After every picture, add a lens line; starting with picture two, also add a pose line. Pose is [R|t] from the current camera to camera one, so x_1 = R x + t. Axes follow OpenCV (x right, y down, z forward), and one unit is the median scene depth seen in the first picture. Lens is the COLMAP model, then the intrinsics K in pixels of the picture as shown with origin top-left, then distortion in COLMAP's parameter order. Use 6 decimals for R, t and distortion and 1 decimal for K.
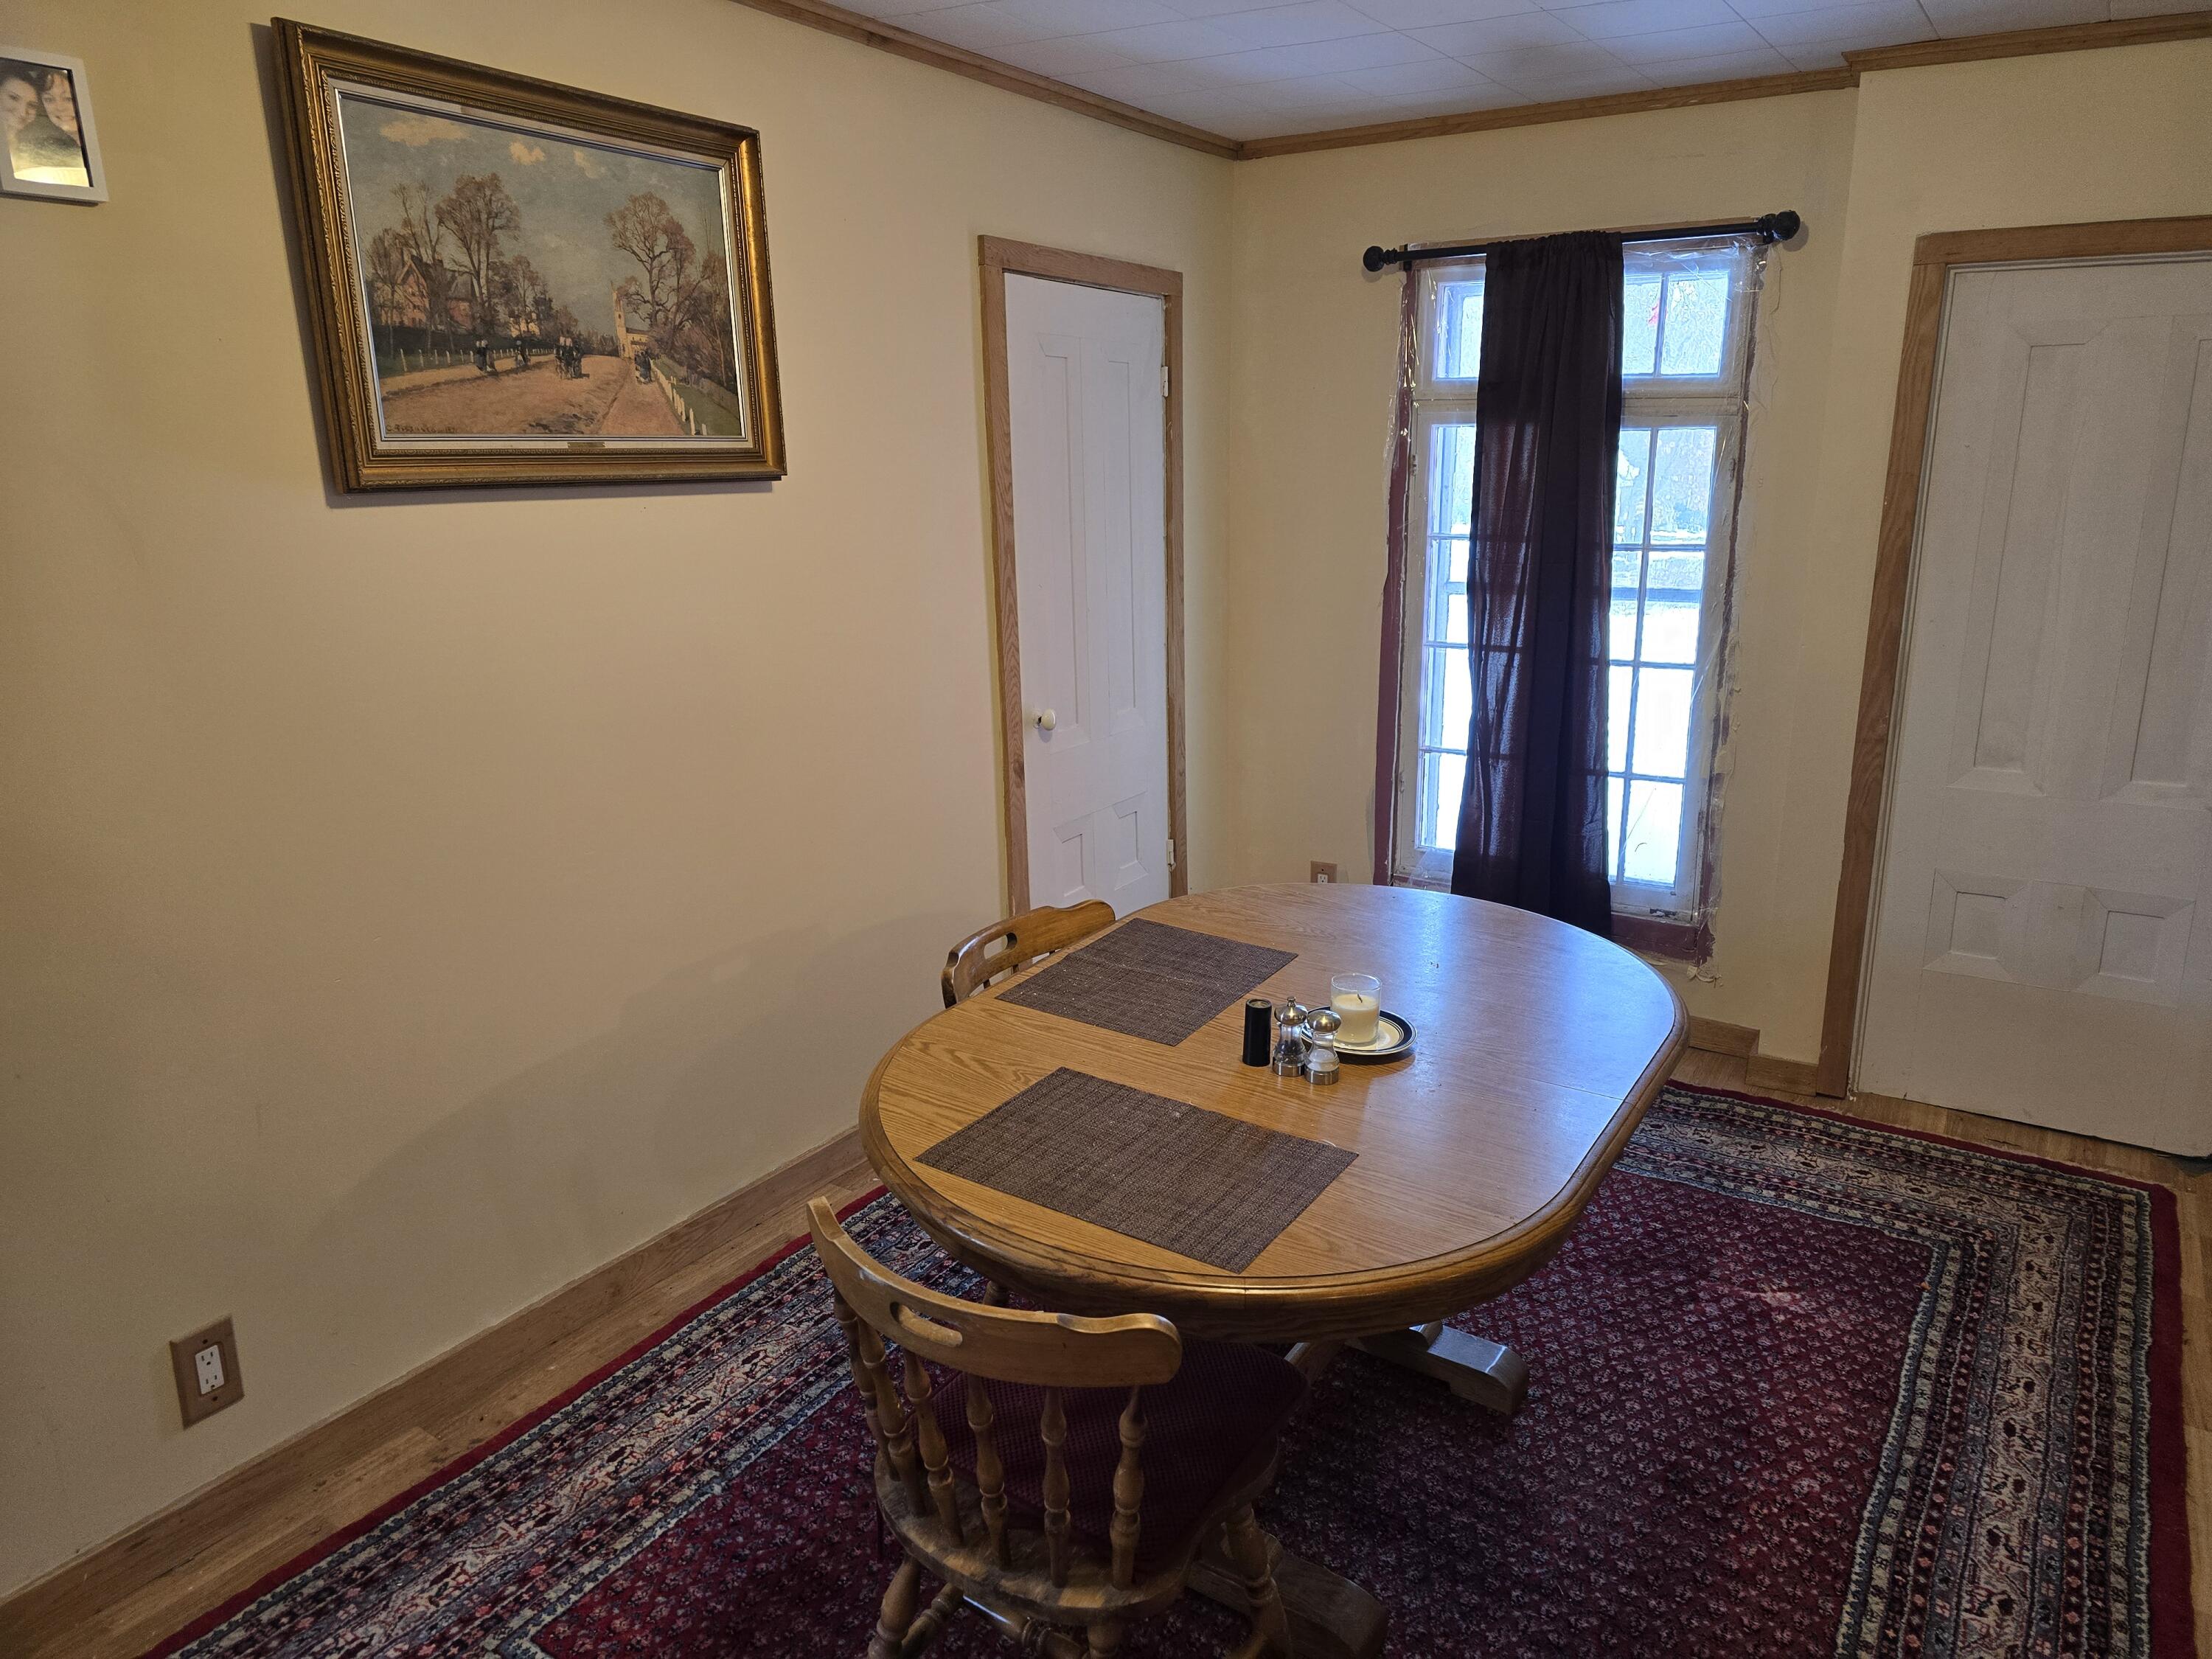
lens RADIAL K [[1439.8, 0, 1109.6], [0, 1439.8, 839.1], [0, 0, 1]] dist [0.040471, -0.084389]
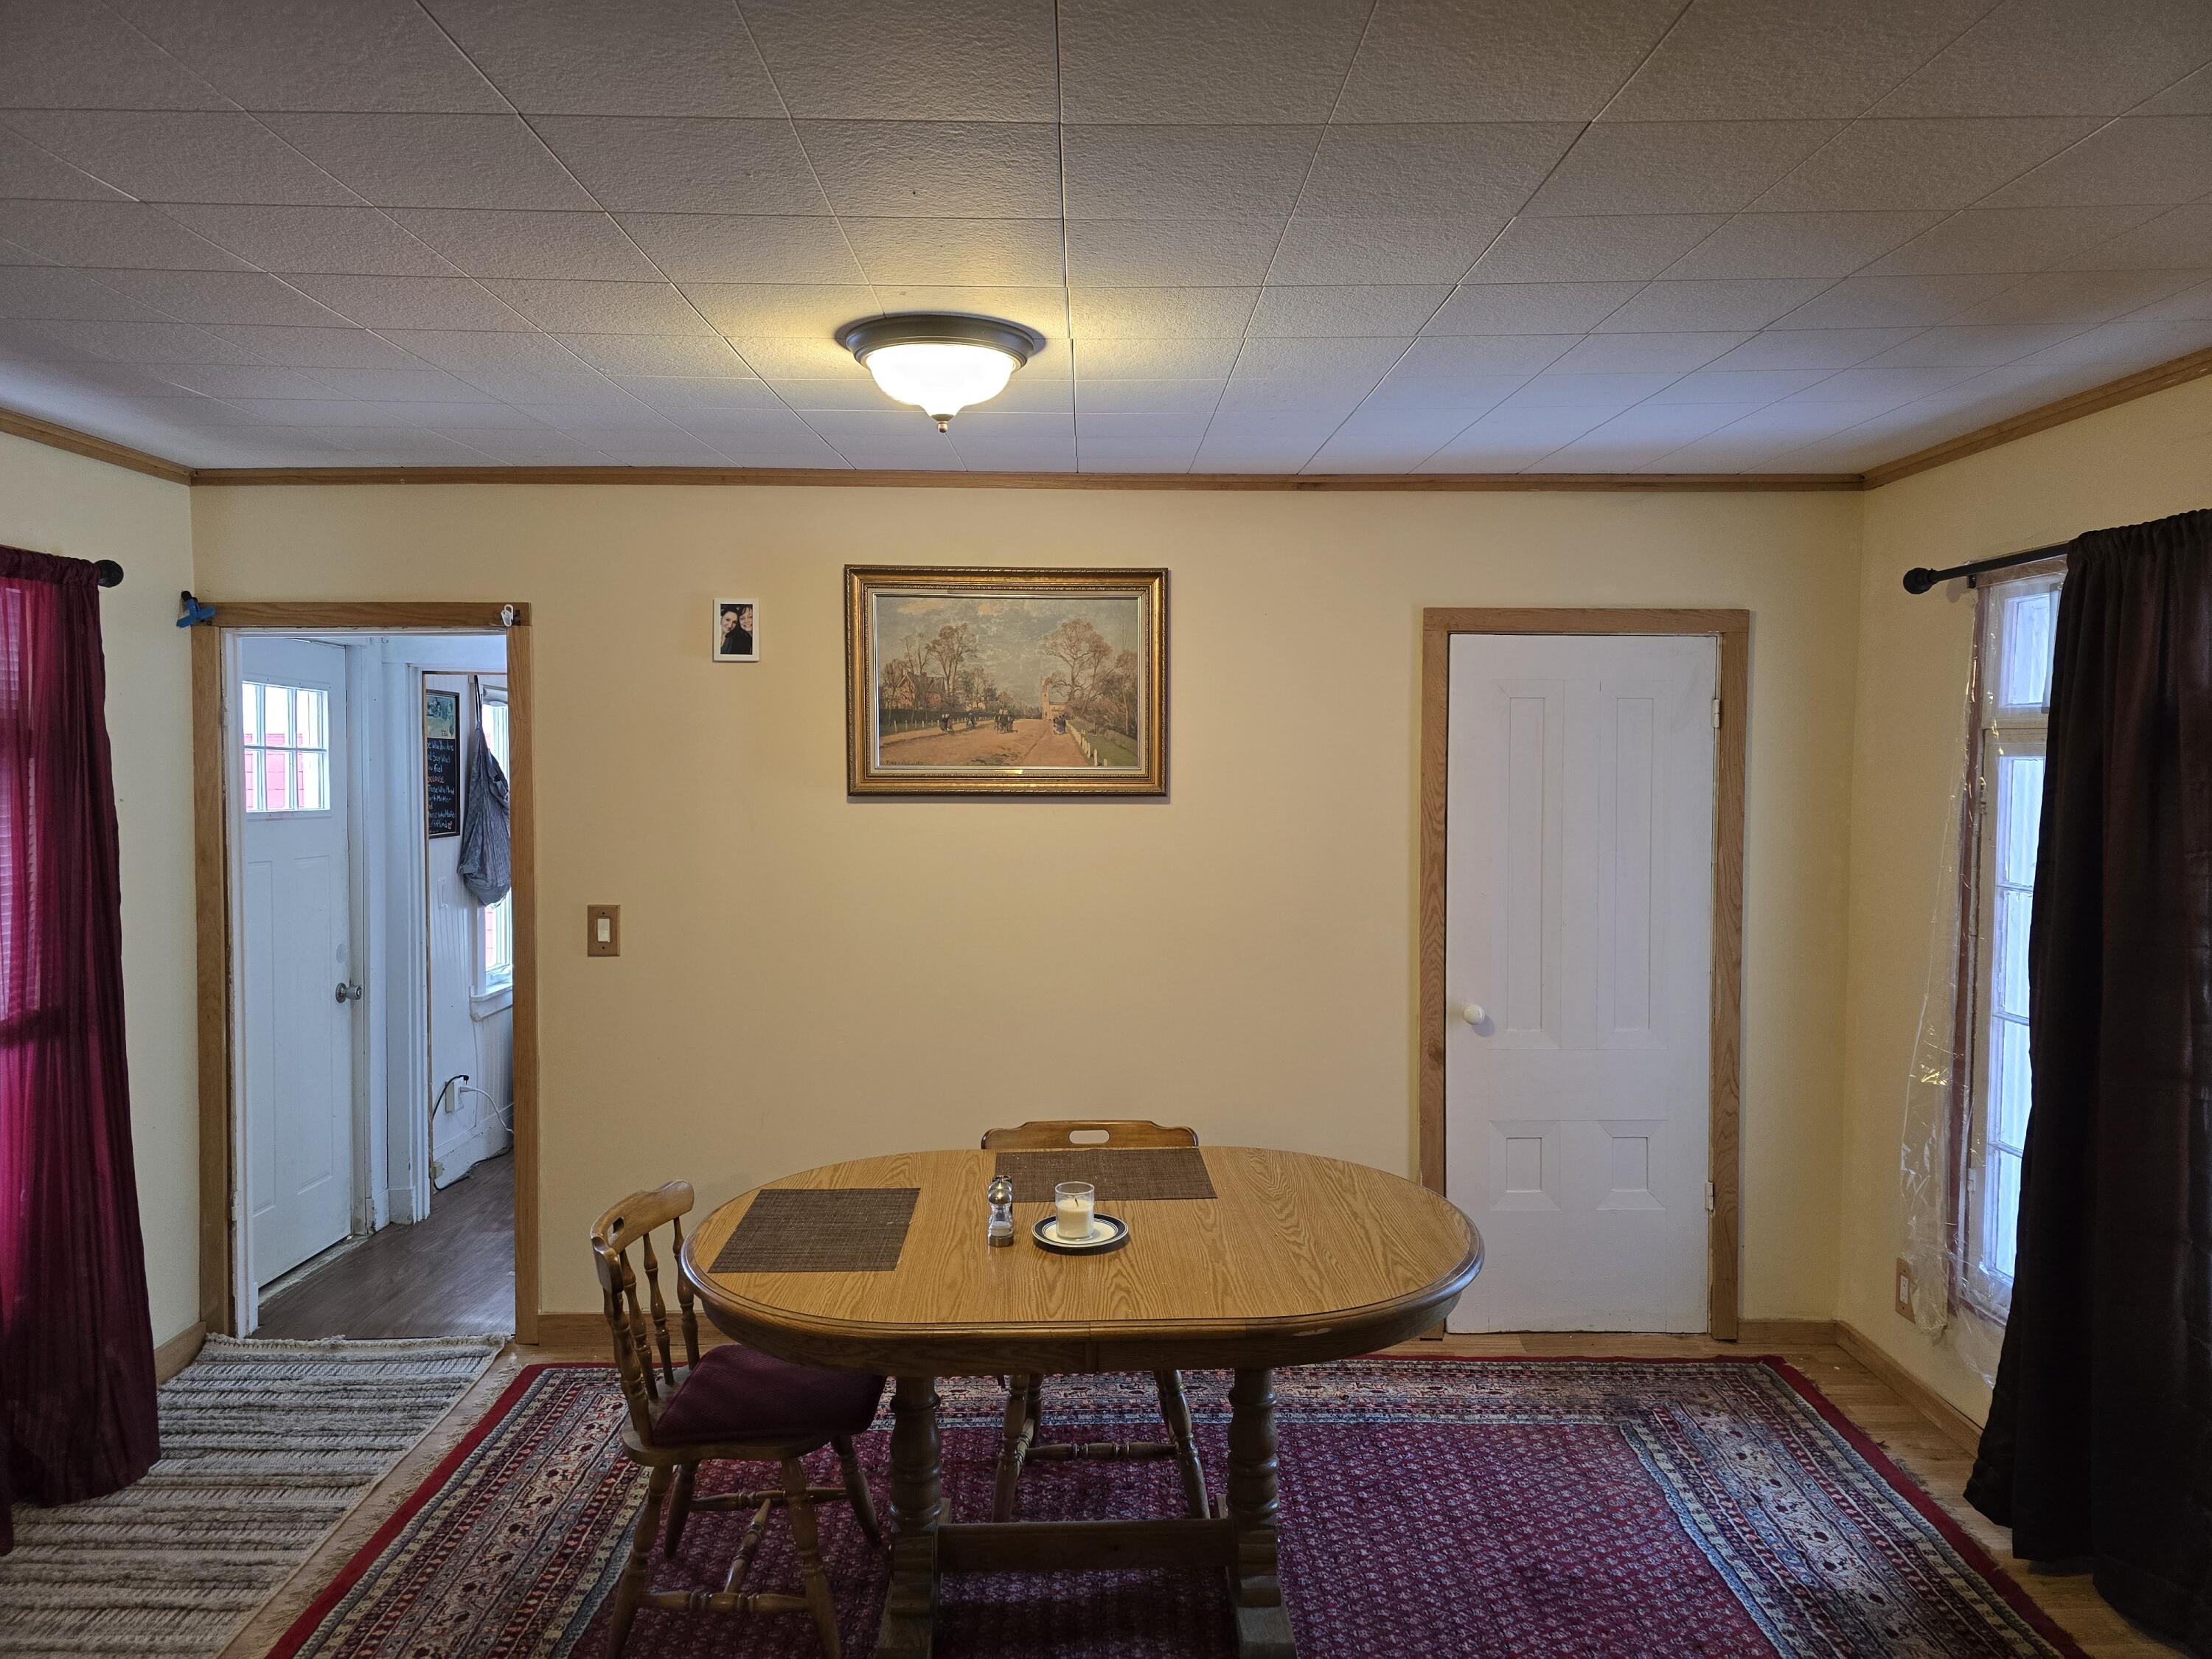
lens RADIAL K [[1475.3, 0, 1098.0], [0, 1475.3, 818.3], [0, 0, 1]] dist [0.053681, -0.050106]
pose [[0.559801, 0.040466, -0.827638, 1.043798], [-0.222905, 0.969344, -0.103375, -0.069228], [0.798083, 0.242354, 0.551660, 0.167155]]
